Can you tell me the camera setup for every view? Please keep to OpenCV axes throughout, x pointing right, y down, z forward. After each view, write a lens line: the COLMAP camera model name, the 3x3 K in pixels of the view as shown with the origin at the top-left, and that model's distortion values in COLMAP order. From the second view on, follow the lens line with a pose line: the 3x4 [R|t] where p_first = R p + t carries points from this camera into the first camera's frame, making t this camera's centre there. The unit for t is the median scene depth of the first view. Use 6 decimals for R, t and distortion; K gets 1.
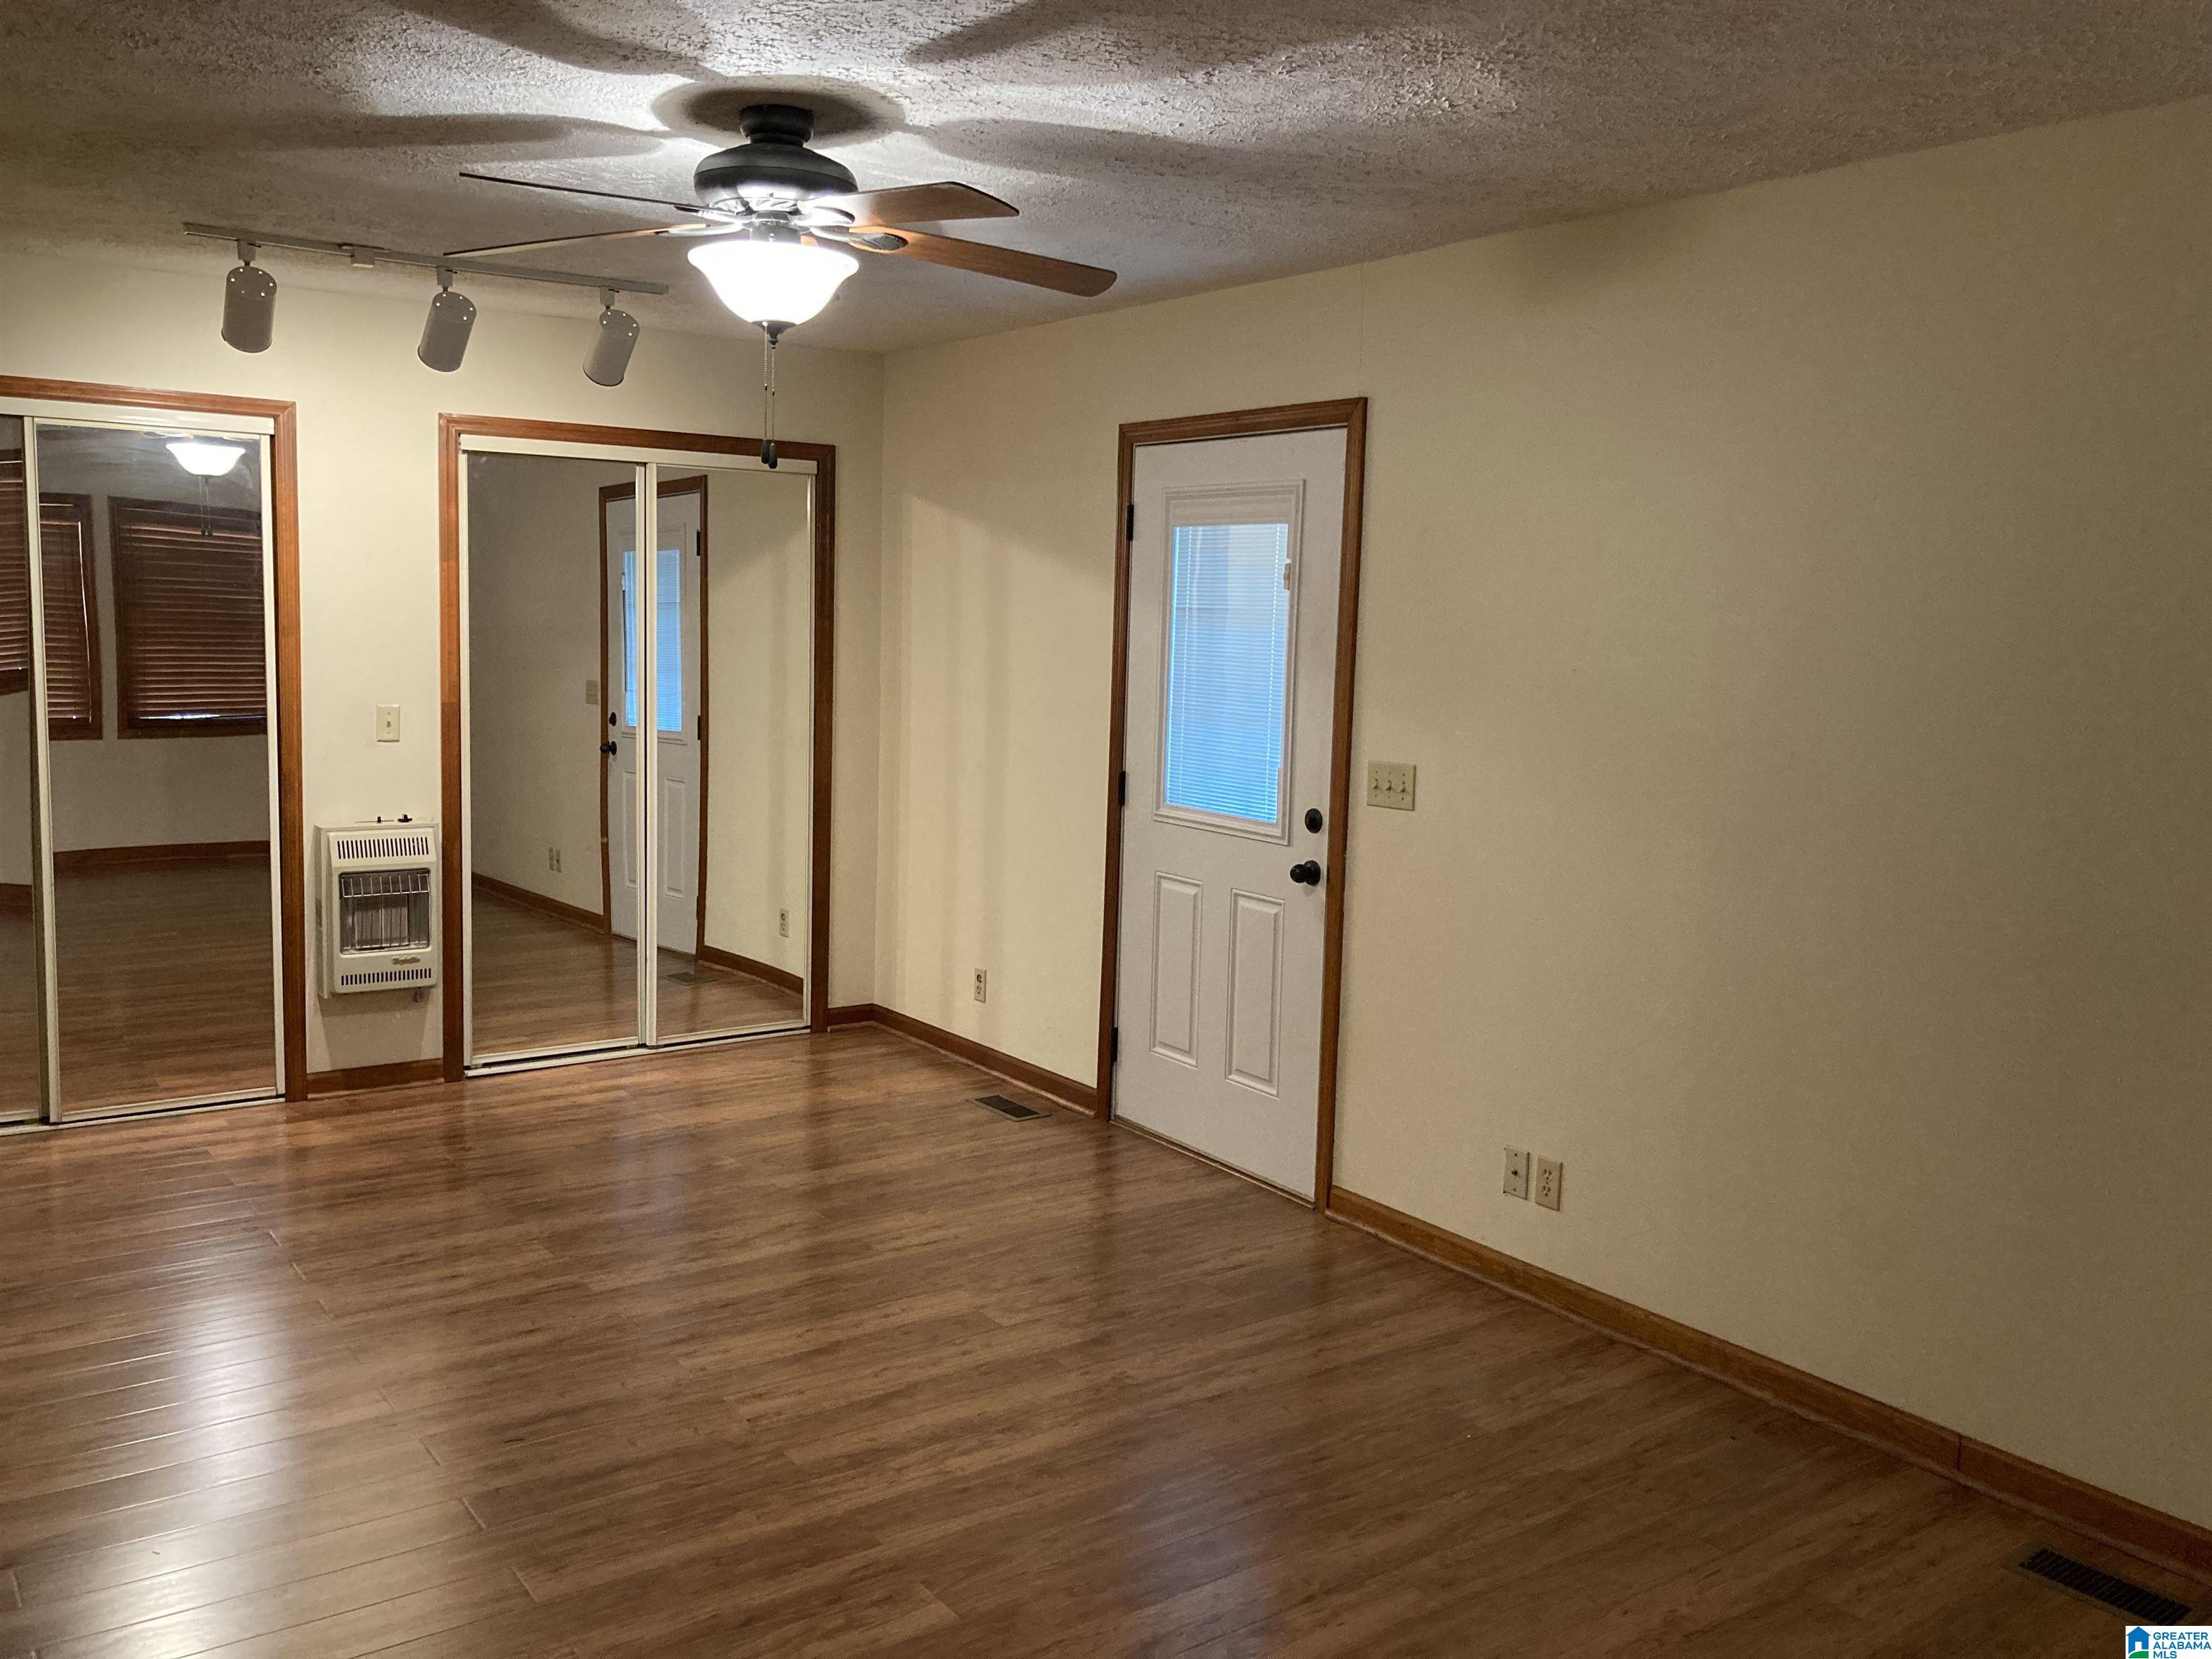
lens RADIAL K [[1812.3, 0, 1106.8], [0, 1812.3, 813.8], [0, 0, 1]] dist [0.031882, -0.031733]
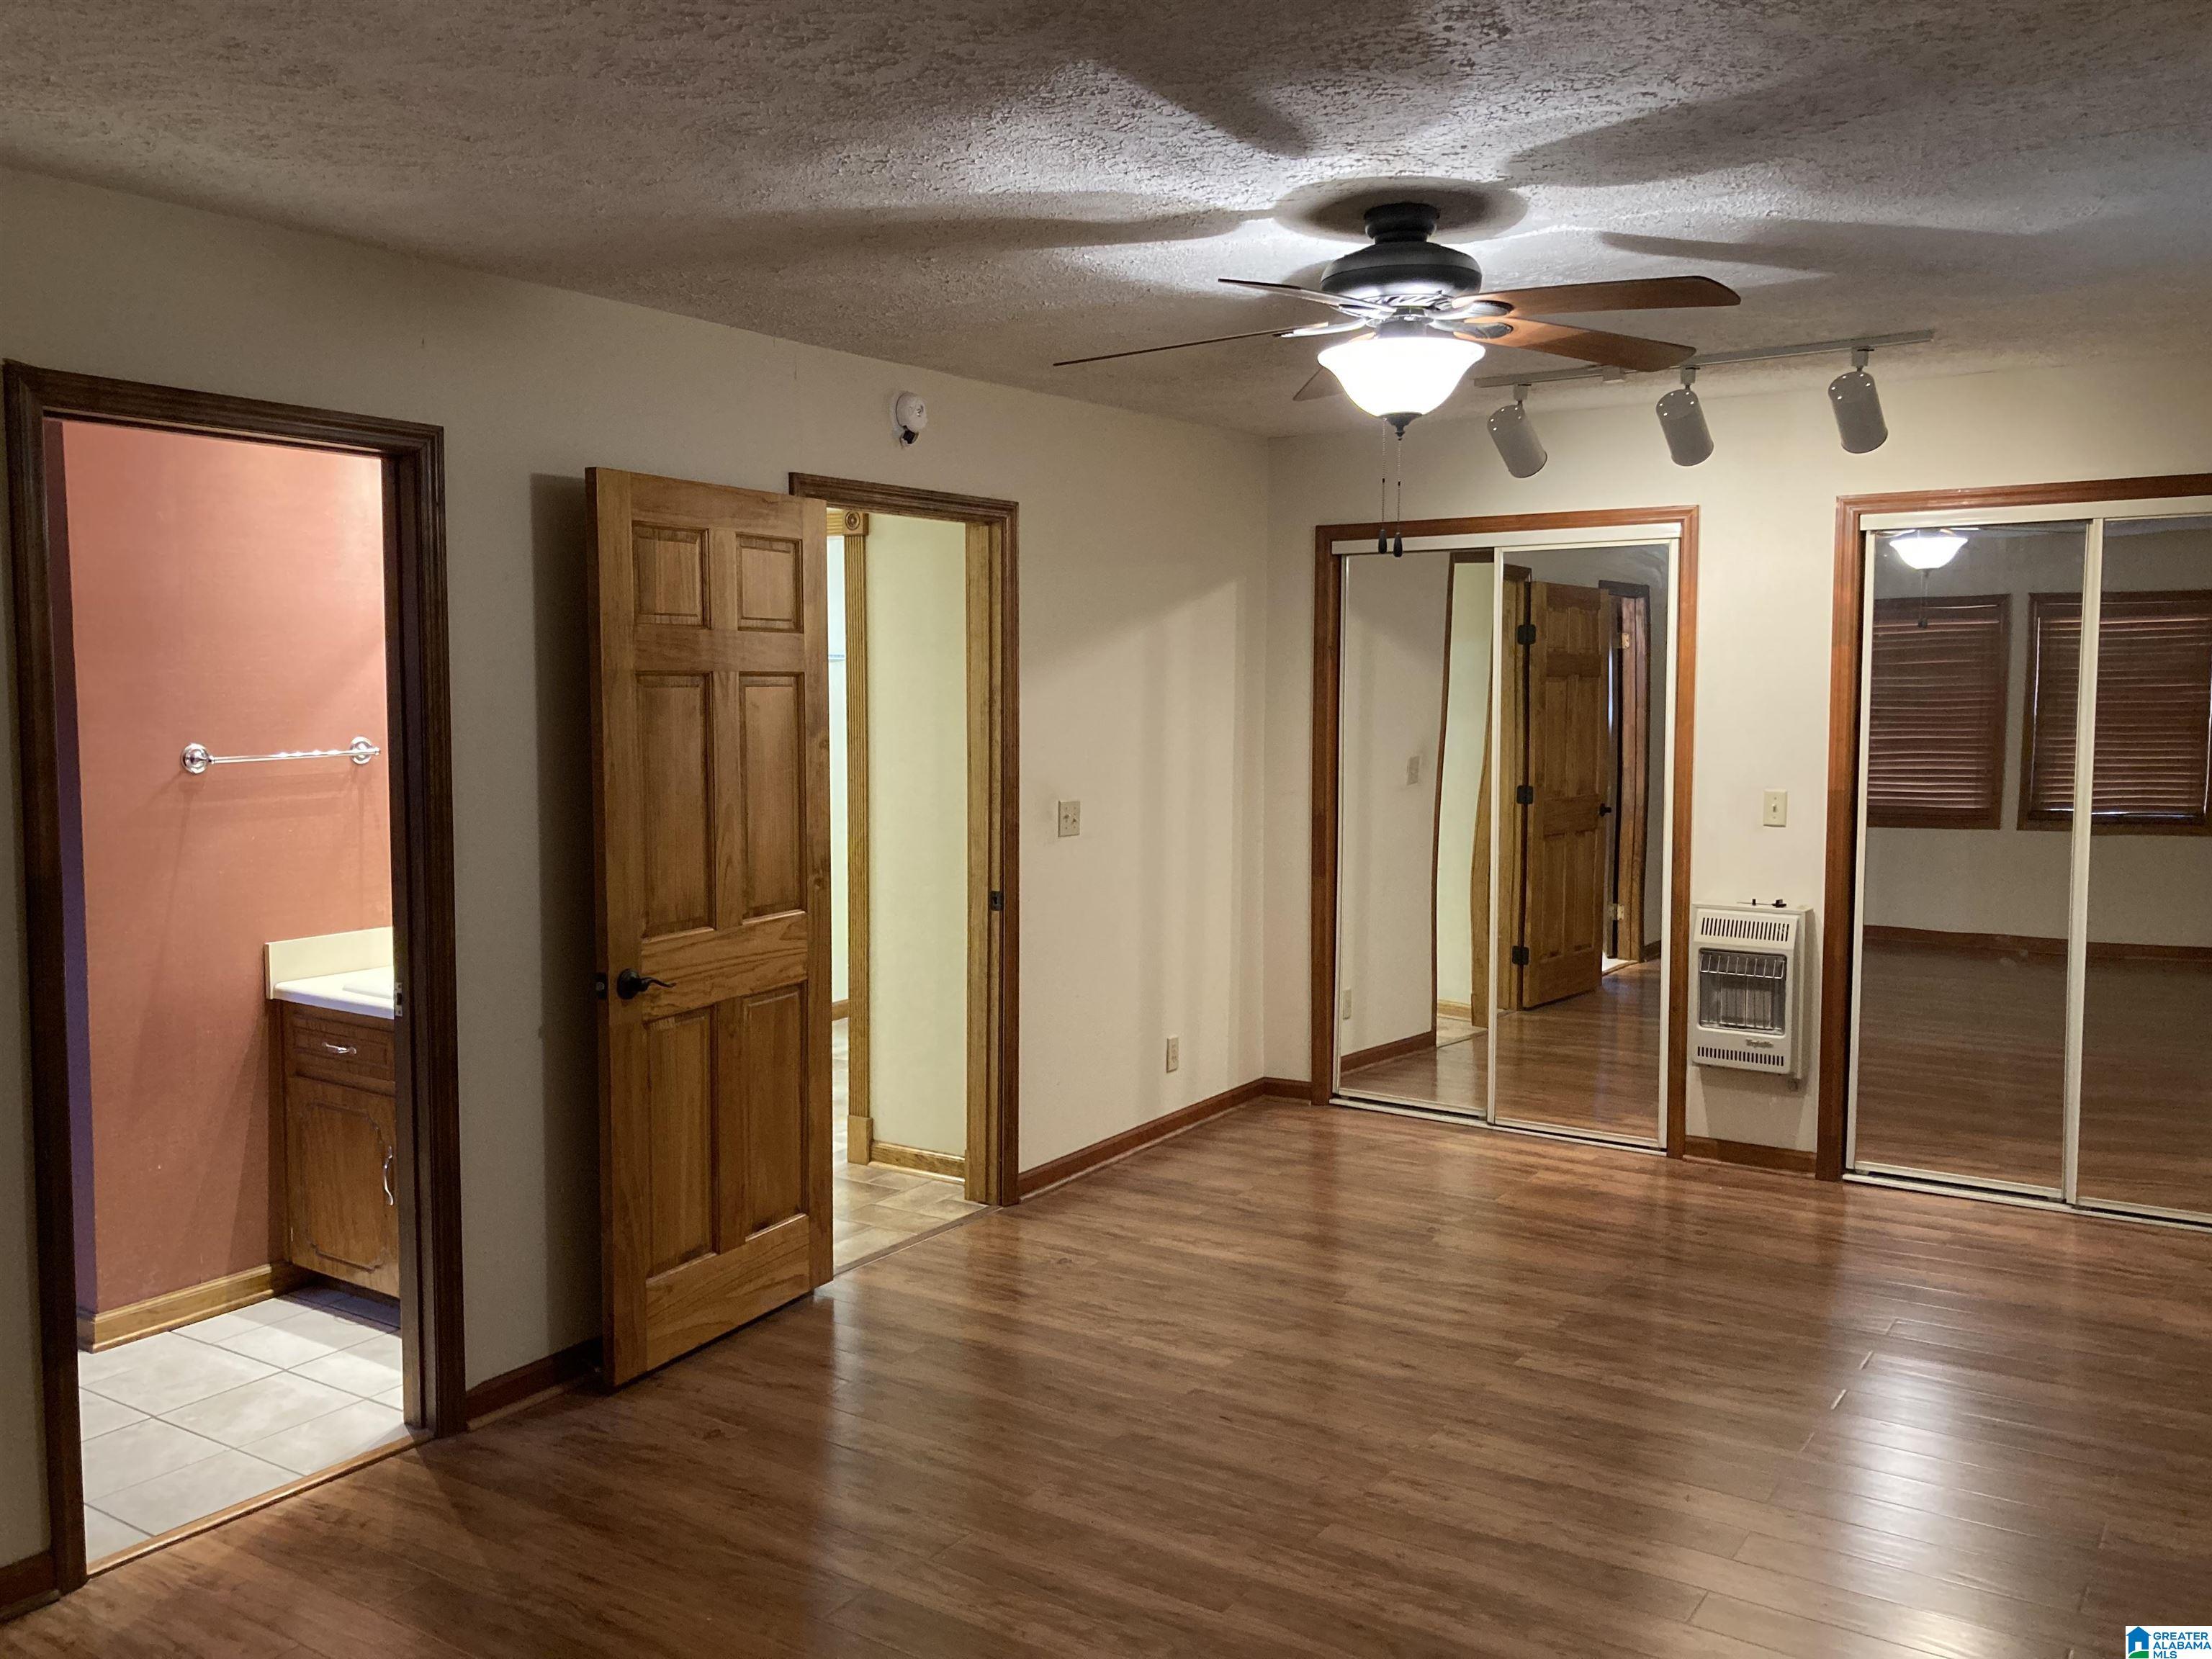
lens RADIAL K [[1812.3, 0, 1104.1], [0, 1812.3, 818.0], [0, 0, 1]] dist [0.031882, -0.031733]
pose [[0.345102, 0.044881, -0.937492, 0.522203], [-0.088981, 0.995922, 0.014923, -0.032527], [0.934338, 0.078269, 0.347688, 0.366947]]
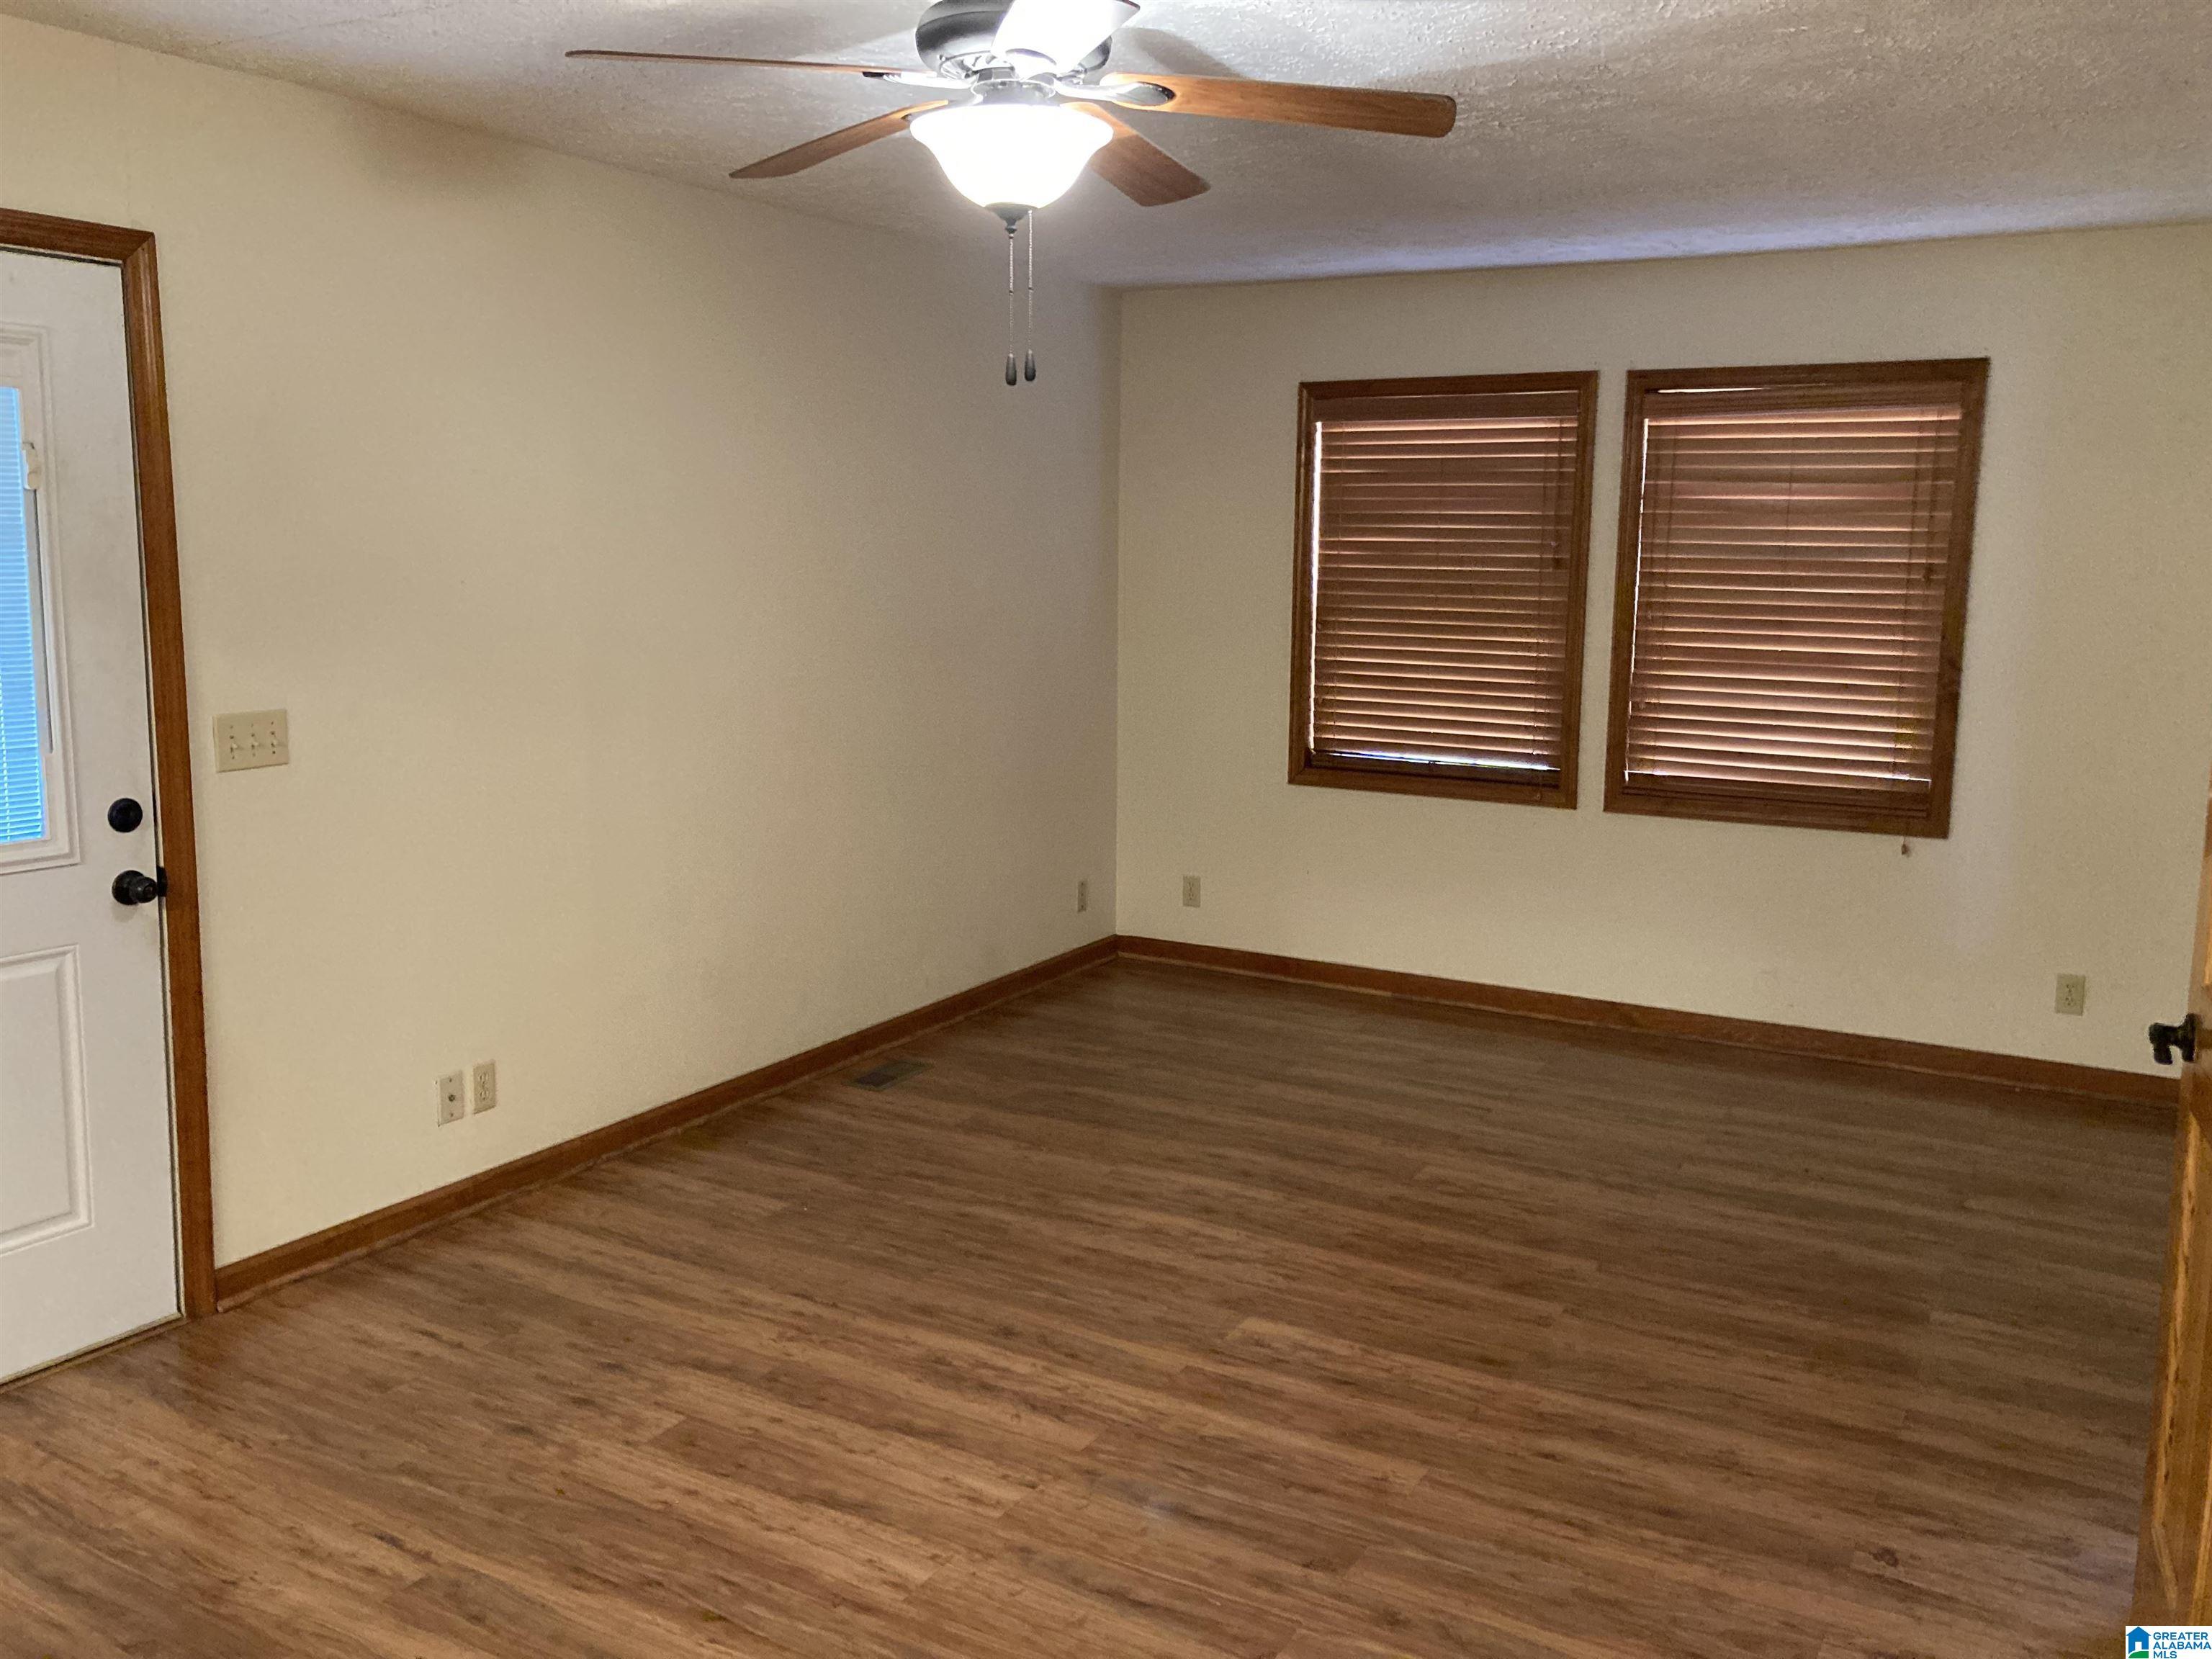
lens RADIAL K [[1812.3, 0, 1088.9], [0, 1812.3, 813.5], [0, 0, 1]] dist [0.031882, -0.031733]
pose [[-0.405639, -0.170302, 0.898028, -0.715020], [0.075414, 0.972904, 0.218565, -0.130678], [-0.910917, 0.156382, -0.381805, 0.959852]]
